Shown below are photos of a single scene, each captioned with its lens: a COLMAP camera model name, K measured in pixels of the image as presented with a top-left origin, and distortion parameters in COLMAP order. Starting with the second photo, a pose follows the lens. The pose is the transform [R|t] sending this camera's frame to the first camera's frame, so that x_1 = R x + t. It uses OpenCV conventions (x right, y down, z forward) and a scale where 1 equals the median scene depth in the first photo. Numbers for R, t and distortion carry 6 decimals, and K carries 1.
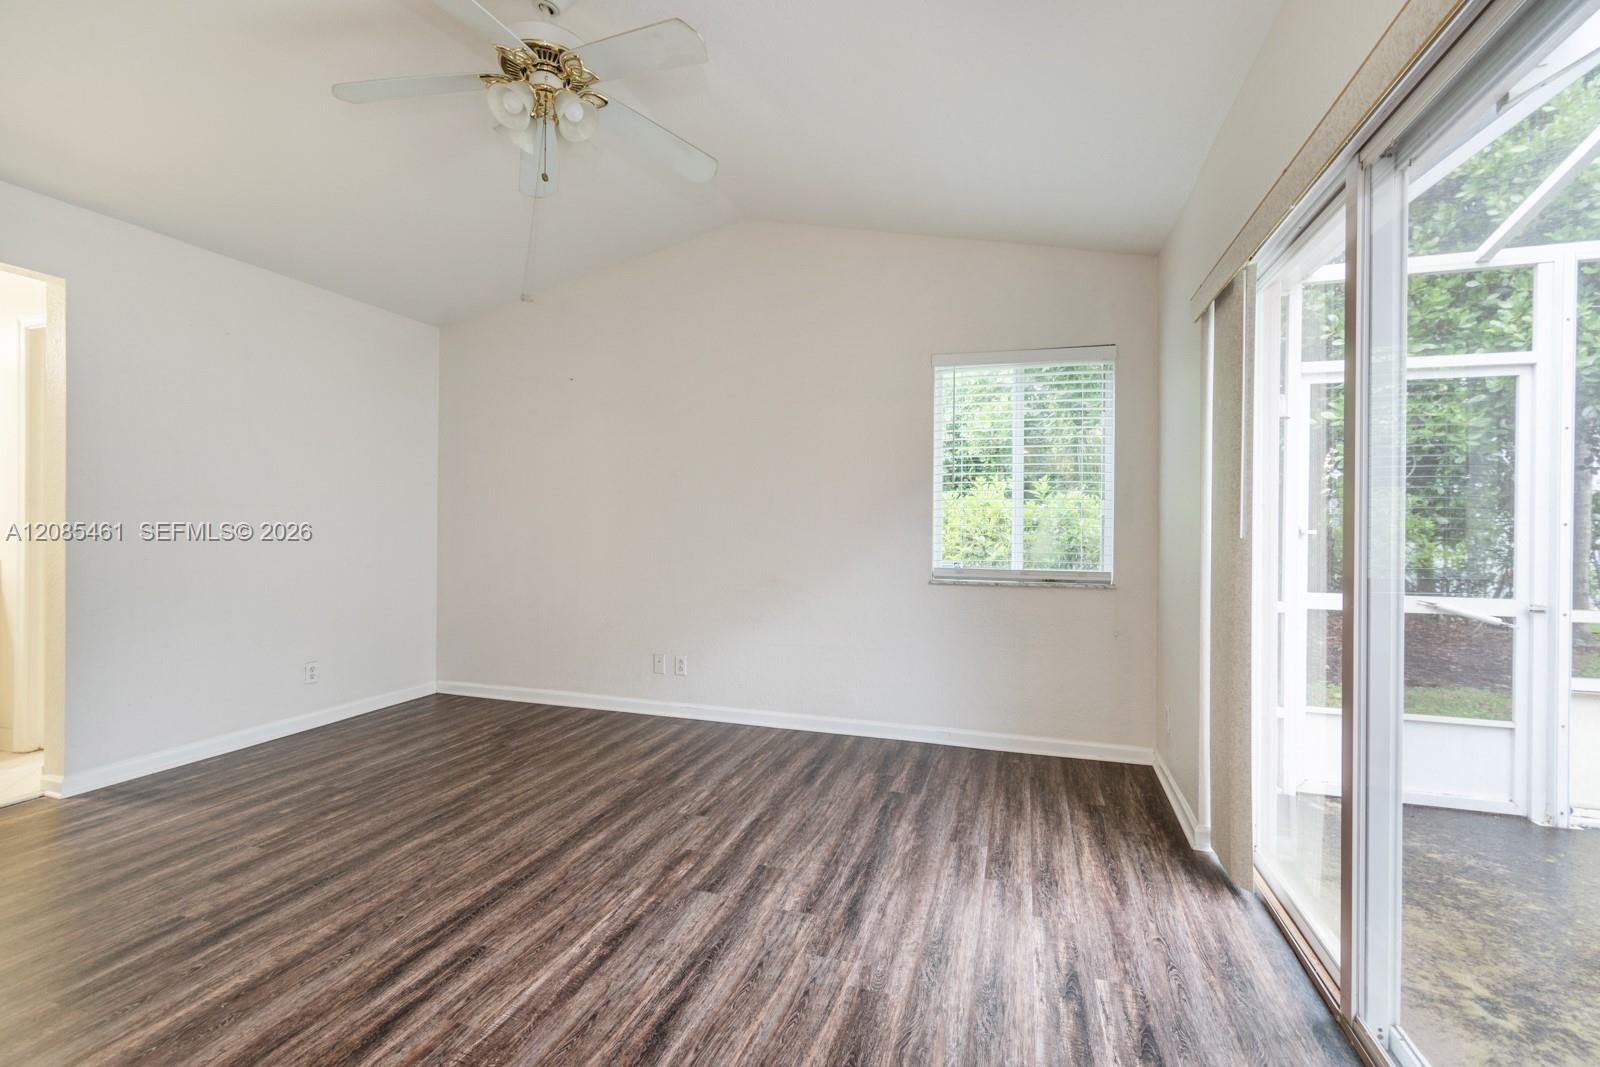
lens RADIAL K [[709.6, 0, 831.6], [0, 709.6, 532.1], [0, 0, 1]] dist [0.000300, -0.000270]
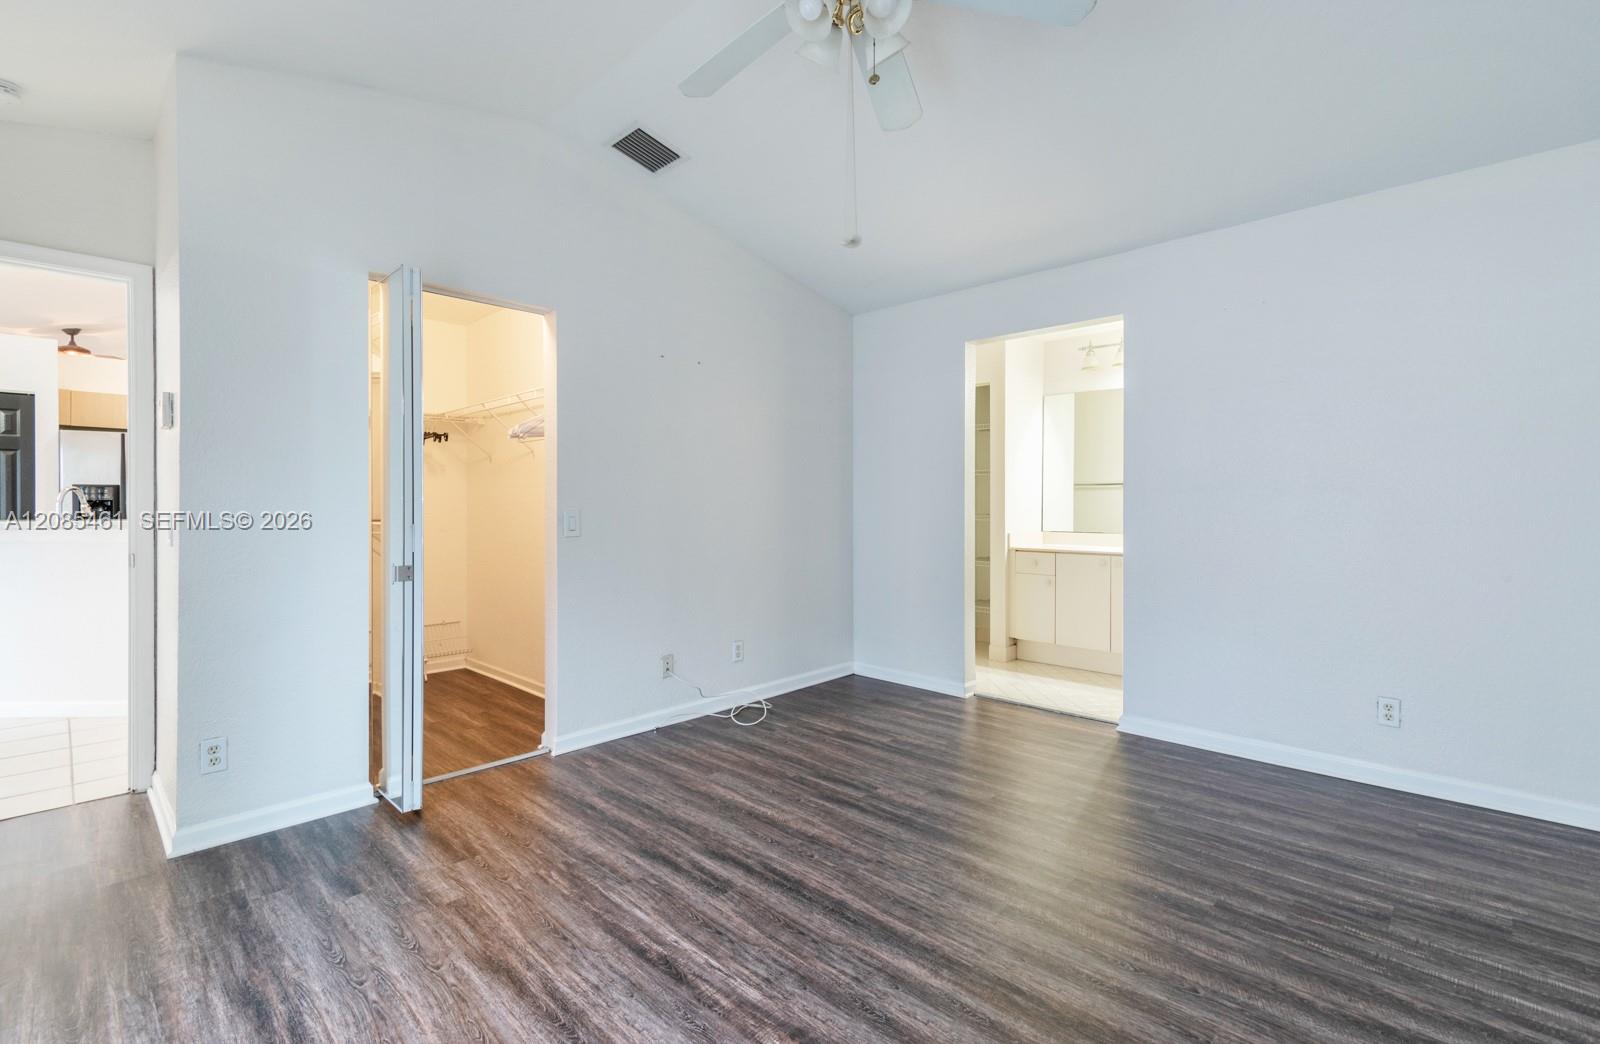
lens RADIAL K [[711.8, 0, 800.0], [0, 711.8, 522.0], [0, 0, 1]] dist [0.002293, -0.000100]
pose [[-0.473560, 0.009515, -0.880710, 0.337129], [-0.011810, 0.999783, 0.017152, -0.010002], [0.880682, 0.018524, -0.473345, 1.277886]]
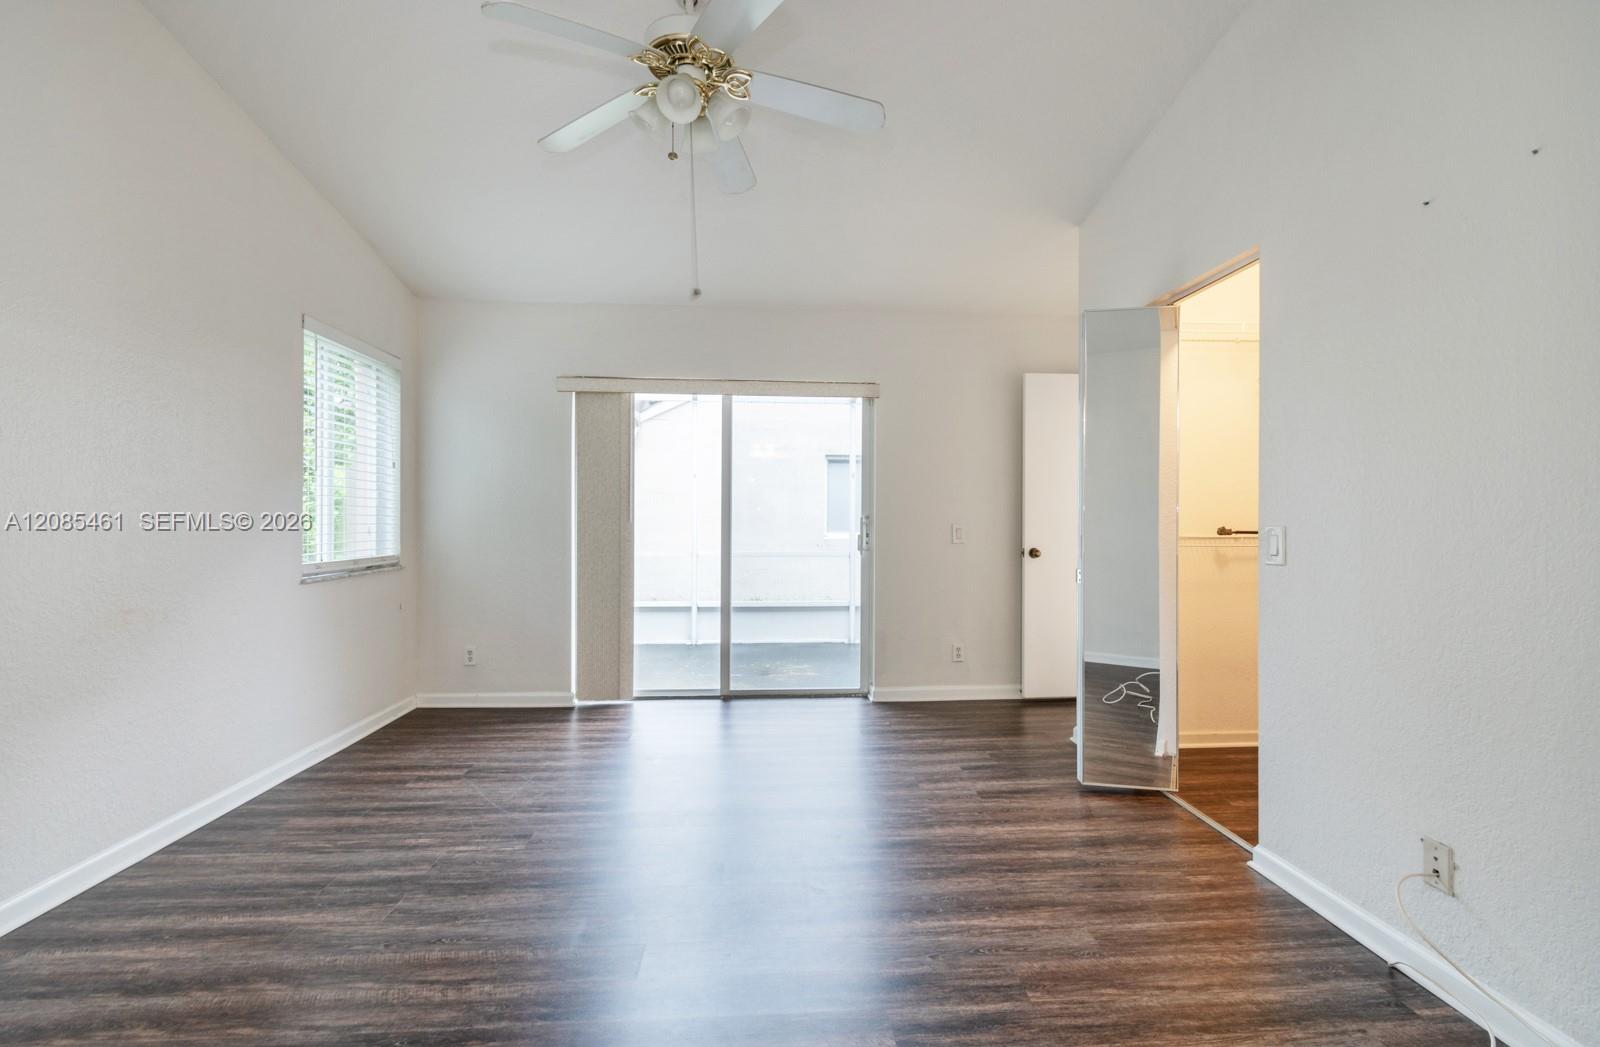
lens RADIAL K [[684.4, 0, 800.0], [0, 684.4, 523.5], [0, 0, 1]] dist [-0.029008, -0.000053]
pose [[-0.342522, -0.014326, 0.939400, -1.287901], [0.000783, 0.999879, 0.015534, -0.018171], [-0.939509, 0.006056, -0.342470, 1.120295]]
